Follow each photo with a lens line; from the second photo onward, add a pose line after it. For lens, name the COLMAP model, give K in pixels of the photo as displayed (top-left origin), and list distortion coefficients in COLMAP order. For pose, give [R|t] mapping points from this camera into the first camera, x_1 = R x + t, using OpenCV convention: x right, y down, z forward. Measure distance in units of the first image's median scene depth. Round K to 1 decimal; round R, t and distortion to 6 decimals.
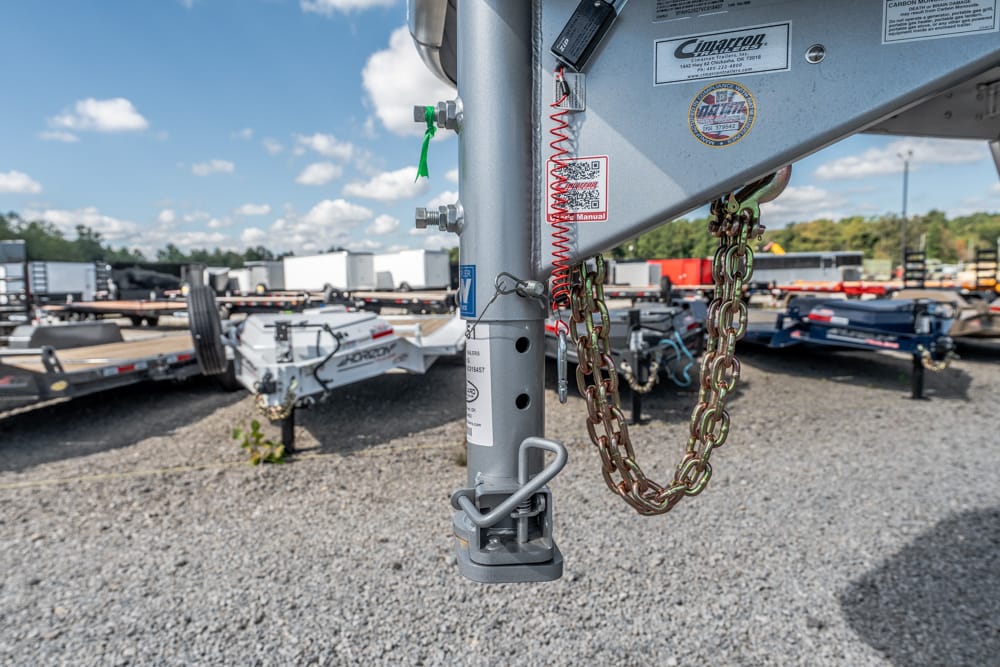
lens RADIAL K [[632.2, 0, 500.0], [0, 632.2, 333.5], [0, 0, 1]] dist [0.000256, -0.000960]
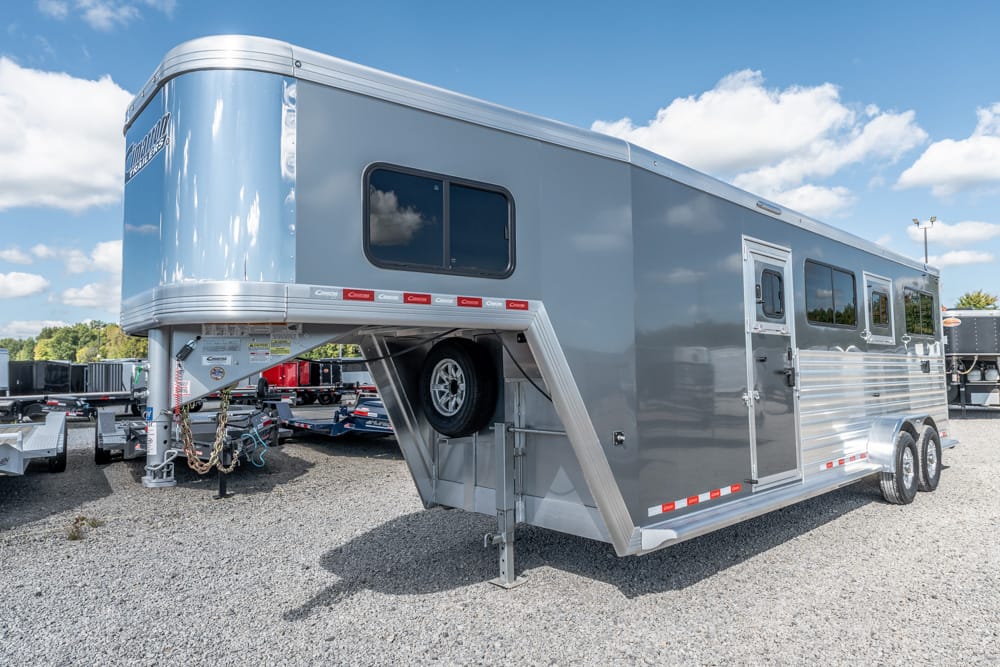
lens RADIAL K [[632.2, 0, 500.0], [0, 632.2, 333.5], [0, 0, 1]] dist [0.000256, -0.000960]
pose [[0.825411, 0.035679, 0.563403, -0.067874], [0.050970, 0.989215, -0.137318, 0.012102], [-0.562226, 0.142060, 0.814691, -0.483524]]
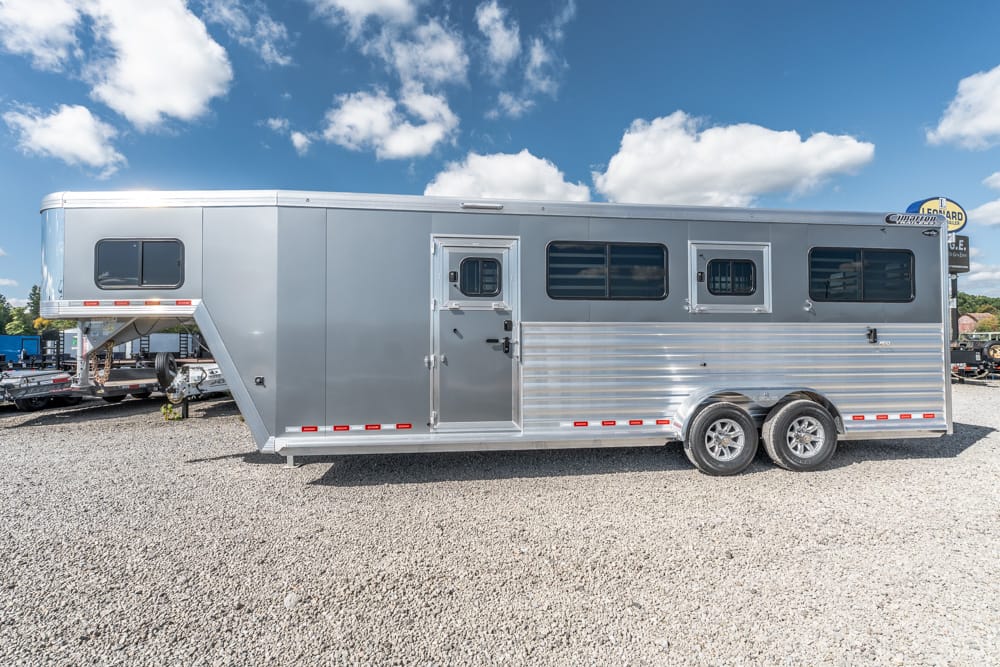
lens RADIAL K [[479.2, 0, 500.0], [0, 479.2, 333.5], [0, 0, 1]] dist [0.012463, -0.000158]
pose [[0.999232, 0.004119, -0.038977, 0.900735], [-0.008266, 0.994242, -0.106837, 0.042037], [0.038312, 0.107077, 0.993512, -0.820810]]
